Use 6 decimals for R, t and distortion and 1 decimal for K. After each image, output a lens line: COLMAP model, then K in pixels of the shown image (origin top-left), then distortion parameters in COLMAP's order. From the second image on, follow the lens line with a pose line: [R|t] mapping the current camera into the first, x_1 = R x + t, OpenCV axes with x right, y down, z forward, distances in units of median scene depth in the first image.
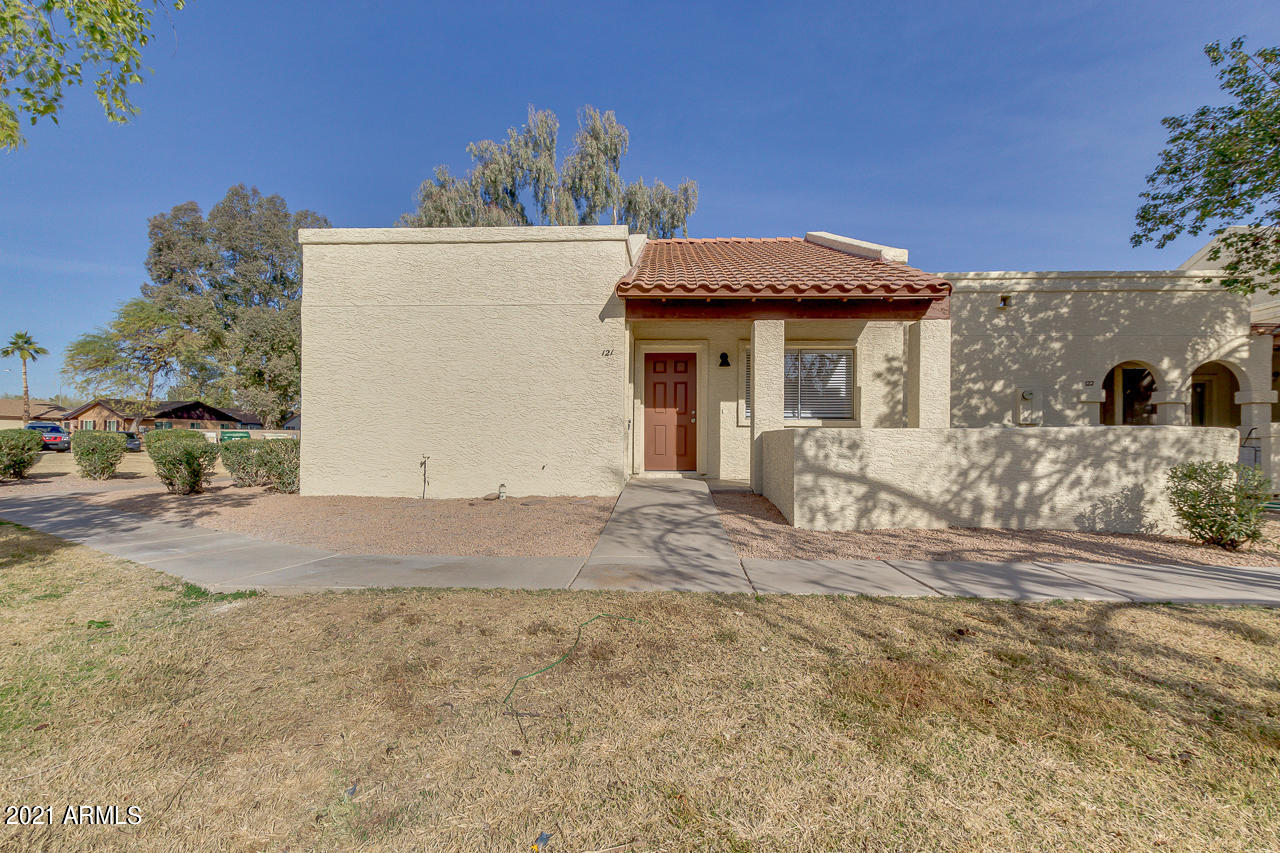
lens RADIAL K [[587.0, 0, 633.8], [0, 587.0, 431.7], [0, 0, 1]] dist [0.008344, -0.002237]
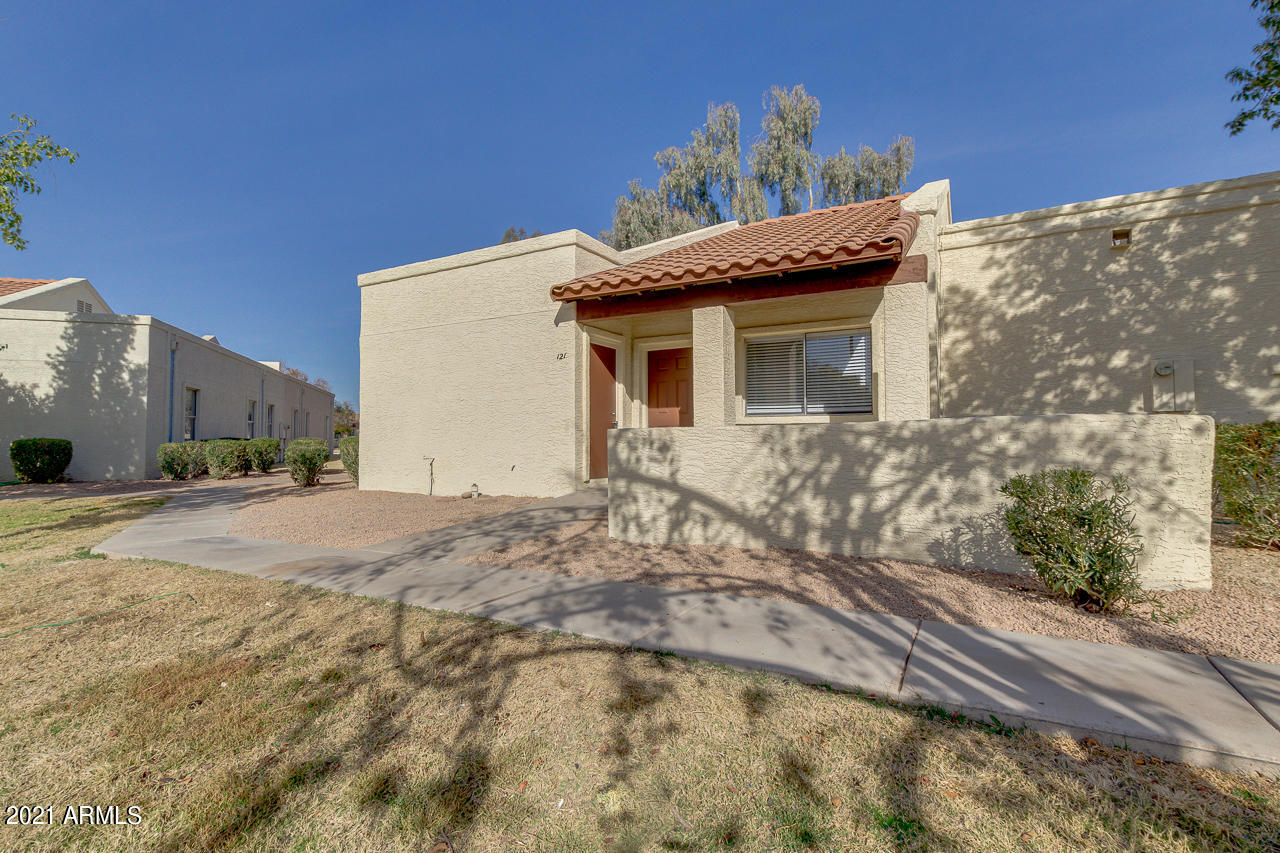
lens RADIAL K [[587.0, 0, 545.5], [0, 587.0, 418.4], [0, 0, 1]] dist [0.008344, -0.002237]
pose [[0.894721, -0.028420, -0.445720, 0.401979], [0.017105, 0.999422, -0.029390, 0.002029], [0.446298, 0.018672, 0.894690, 0.088112]]
